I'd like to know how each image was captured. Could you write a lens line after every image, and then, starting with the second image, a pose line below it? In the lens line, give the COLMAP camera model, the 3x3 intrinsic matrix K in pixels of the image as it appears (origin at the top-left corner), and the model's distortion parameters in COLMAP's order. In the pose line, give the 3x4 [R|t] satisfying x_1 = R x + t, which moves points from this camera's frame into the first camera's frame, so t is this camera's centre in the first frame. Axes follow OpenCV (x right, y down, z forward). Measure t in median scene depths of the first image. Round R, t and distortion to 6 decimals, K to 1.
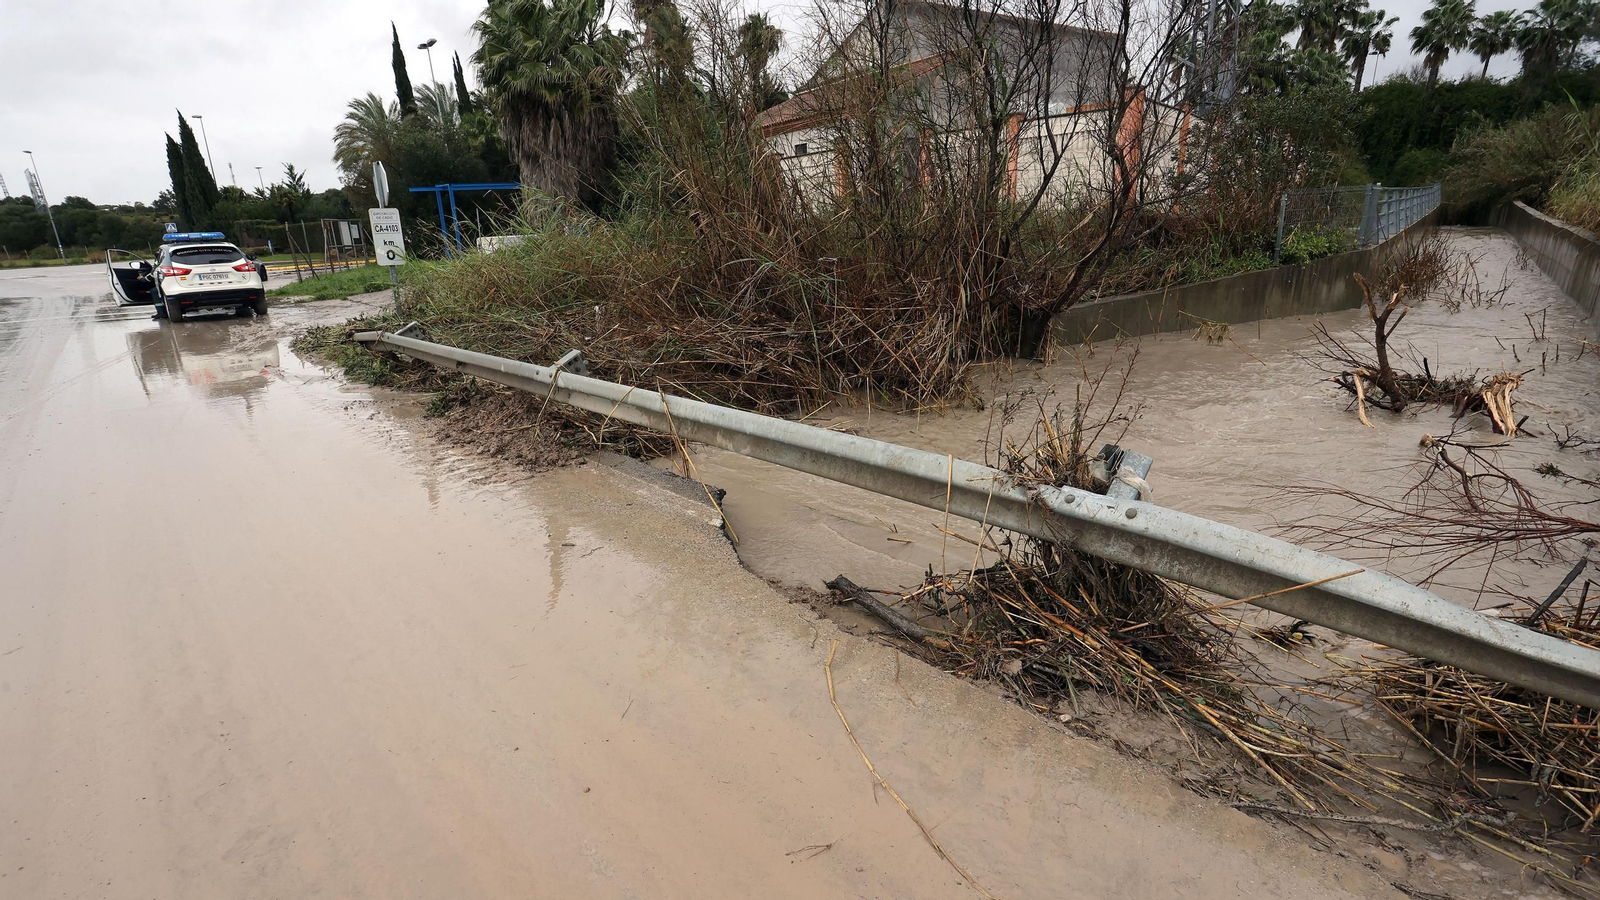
lens RADIAL K [[771.6, 0, 789.4], [0, 771.6, 480.2], [0, 0, 1]] dist [-0.018896, 0.009300]
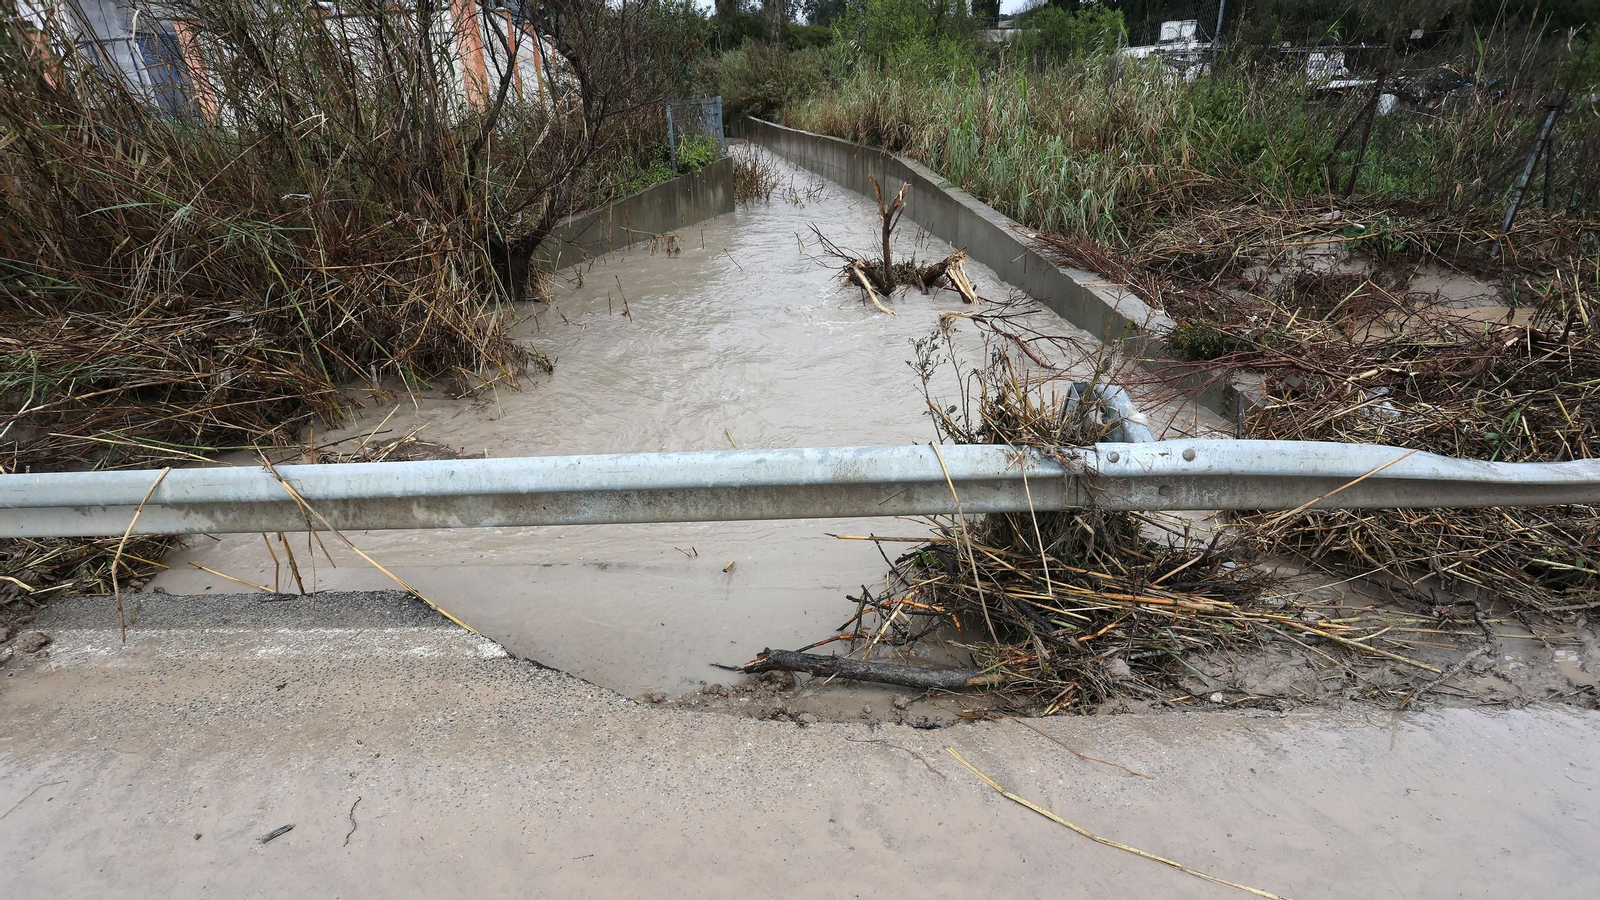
lens RADIAL K [[816.7, 0, 801.3], [0, 816.7, 477.0], [0, 0, 1]] dist [-0.058705, 0.016742]
pose [[0.691482, -0.288596, 0.662243, -0.072315], [0.238413, 0.956539, 0.167907, -0.028709], [-0.681918, 0.041783, 0.730234, 0.090336]]
